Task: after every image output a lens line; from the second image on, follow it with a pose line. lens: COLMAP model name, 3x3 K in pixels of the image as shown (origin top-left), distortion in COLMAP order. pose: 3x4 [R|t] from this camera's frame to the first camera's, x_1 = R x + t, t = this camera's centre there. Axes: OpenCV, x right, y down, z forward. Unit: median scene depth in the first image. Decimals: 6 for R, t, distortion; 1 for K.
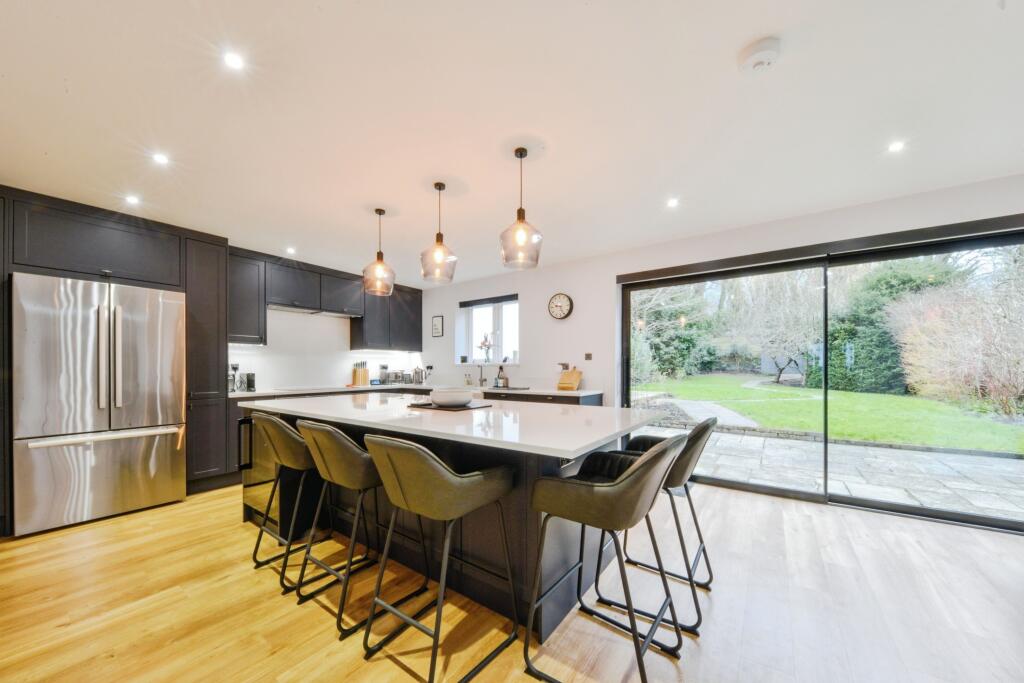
lens RADIAL K [[361.5, 0, 517.0], [0, 361.5, 367.8], [0, 0, 1]] dist [-0.000504, -0.000105]
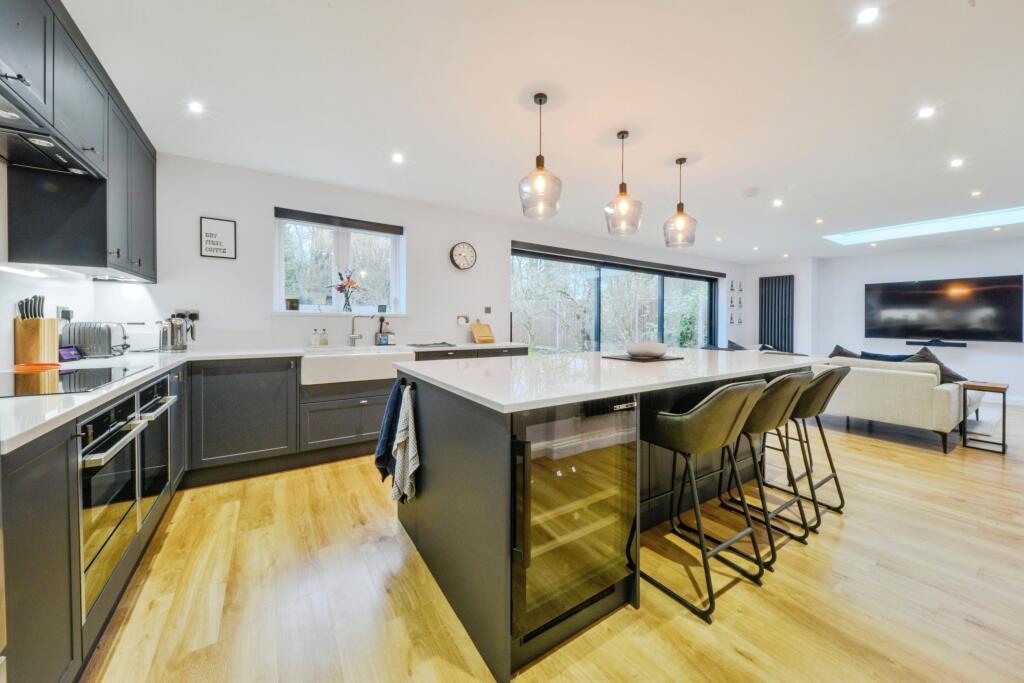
lens RADIAL K [[364.1, 0, 508.9], [0, 364.1, 325.0], [0, 0, 1]] dist [-0.000599, -0.000037]
pose [[0.371608, -0.003057, 0.928385, -0.640339], [-0.011015, 0.999910, 0.007702, 0.002425], [-0.928324, -0.013089, 0.371541, 0.475569]]
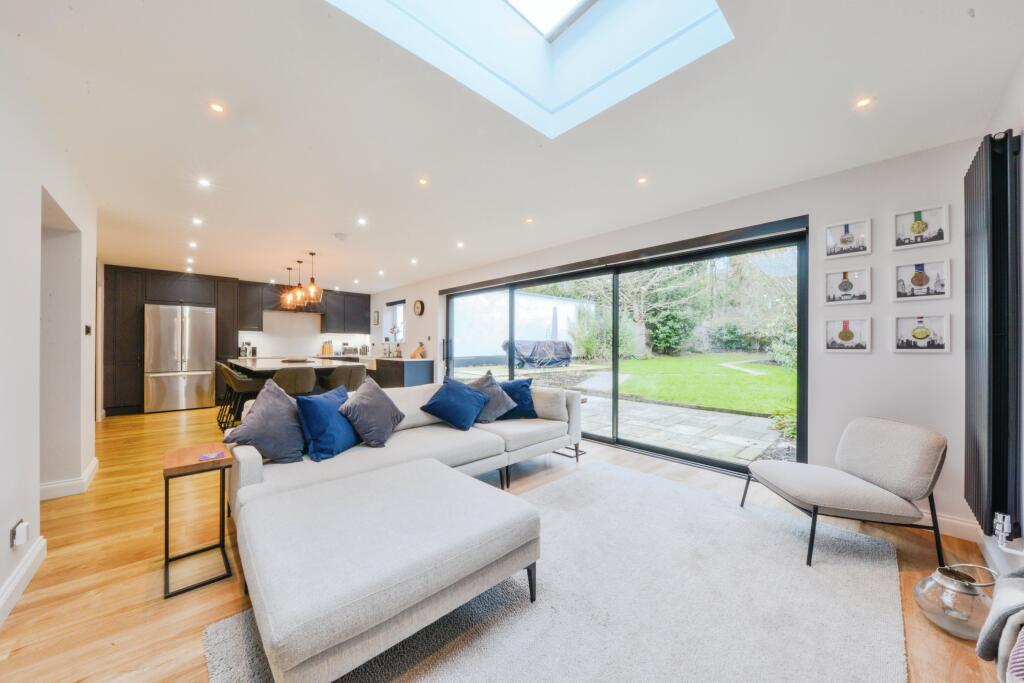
lens RADIAL K [[352.8, 0, 513.3], [0, 352.8, 344.9], [0, 0, 1]] dist [0.000422, -0.000035]
pose [[0.979474, 0.007336, -0.201436, 0.763302], [-0.007300, 0.999973, 0.000921, -0.005595], [0.201438, 0.000569, 0.979501, -0.416121]]
